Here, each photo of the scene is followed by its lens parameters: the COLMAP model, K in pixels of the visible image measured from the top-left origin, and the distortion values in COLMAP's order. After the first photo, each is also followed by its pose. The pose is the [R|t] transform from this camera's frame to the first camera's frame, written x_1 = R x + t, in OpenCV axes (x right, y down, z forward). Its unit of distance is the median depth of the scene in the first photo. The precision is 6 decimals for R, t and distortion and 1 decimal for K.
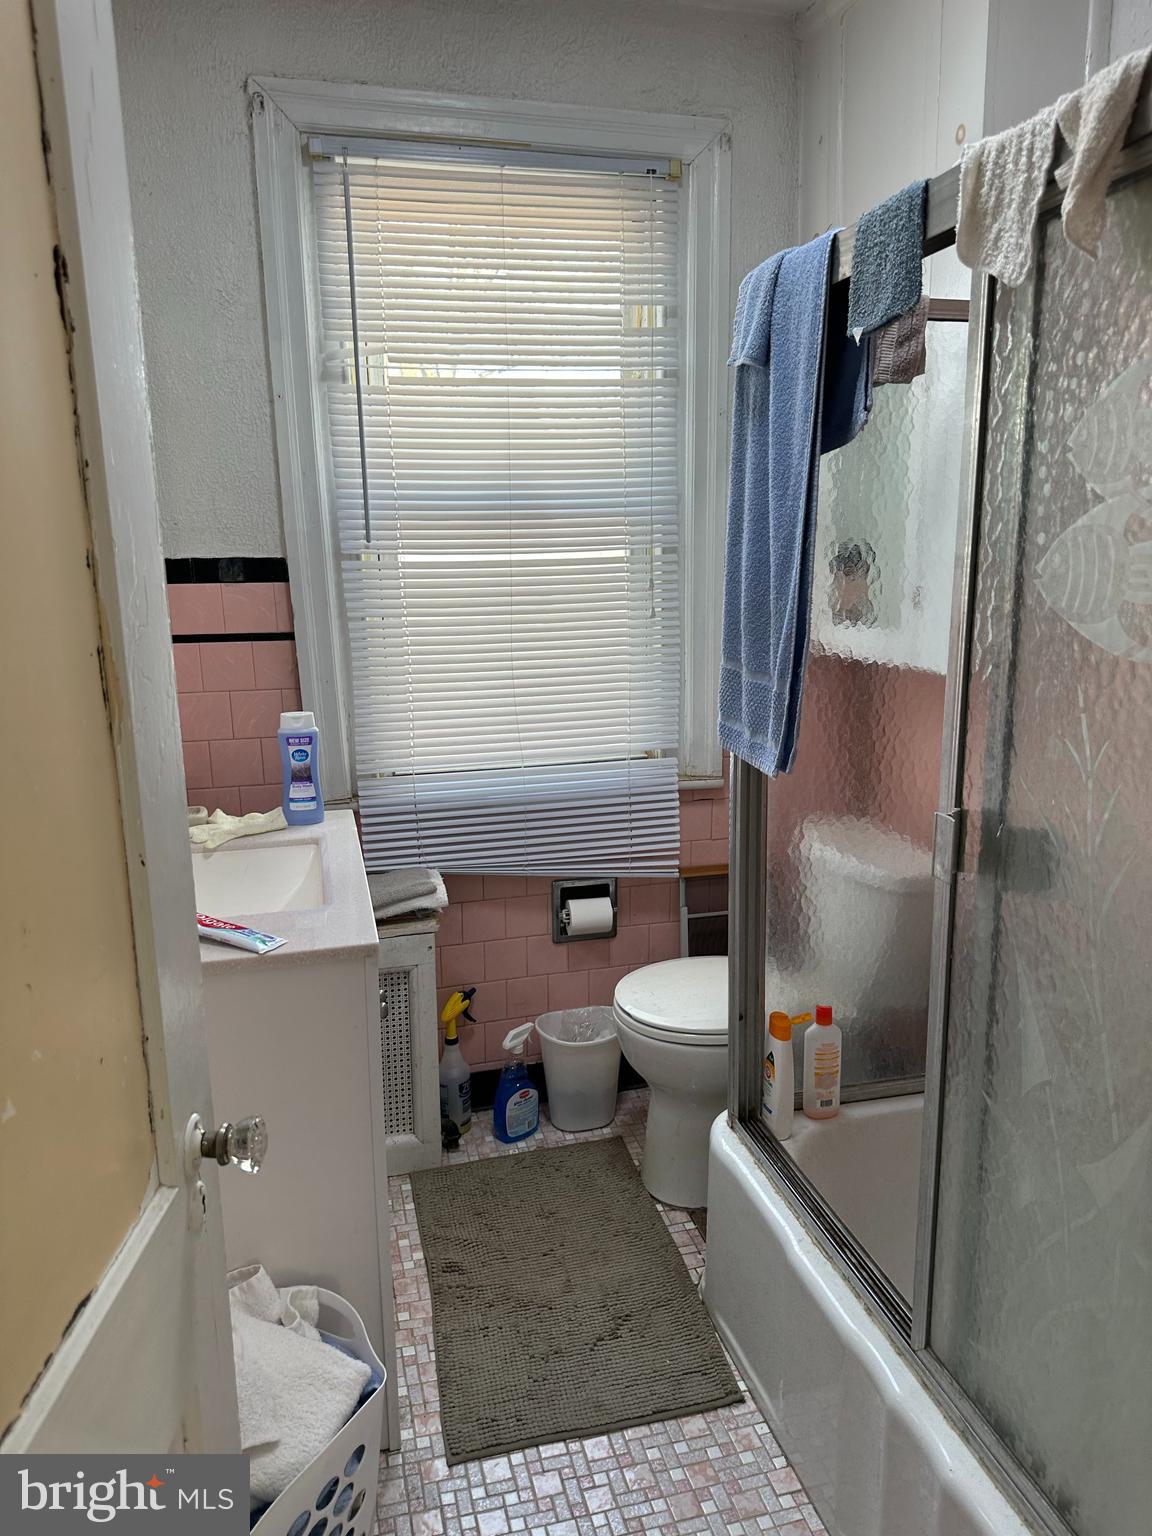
lens RADIAL K [[1083.8, 0, 570.8], [0, 1083.8, 758.5], [0, 0, 1]] dist [0.104452, -0.155299]
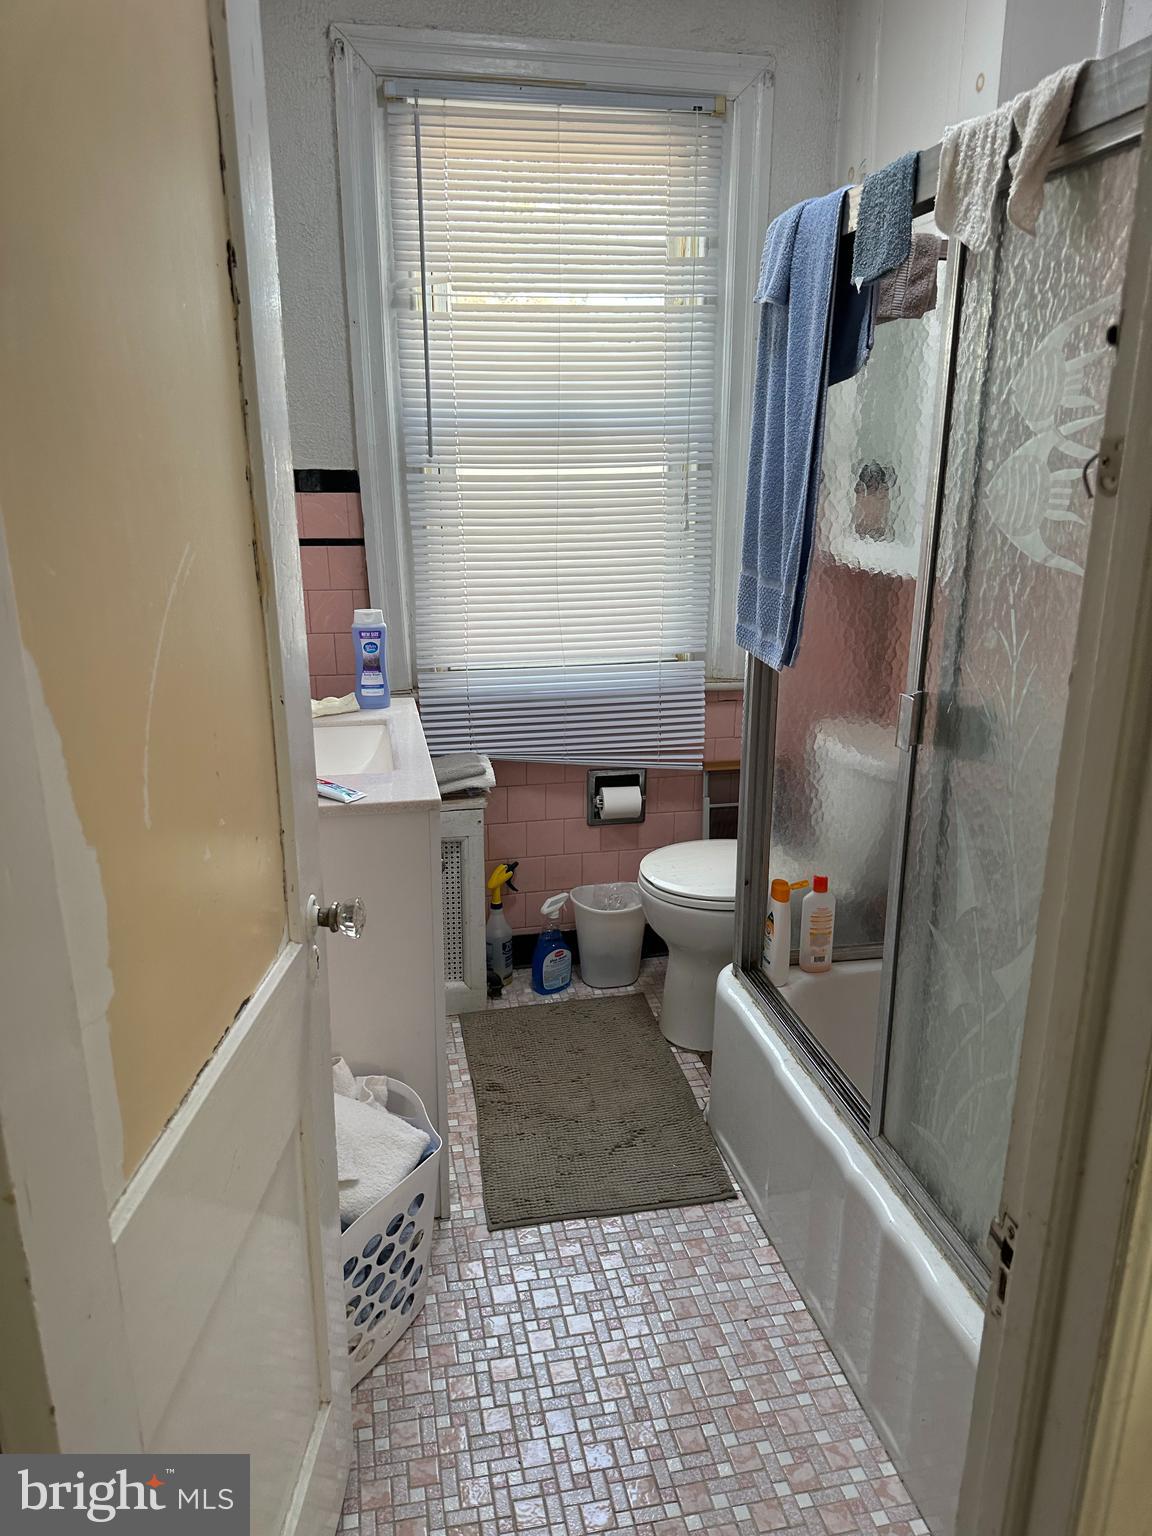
lens RADIAL K [[1087.9, 0, 554.0], [0, 1087.9, 768.7], [0, 0, 1]] dist [0.101532, -0.154832]
pose [[0.998118, 0.028257, -0.054425, 0.011255], [-0.023599, 0.996153, 0.084391, 0.024123], [0.056600, -0.082948, 0.994945, -0.151764]]
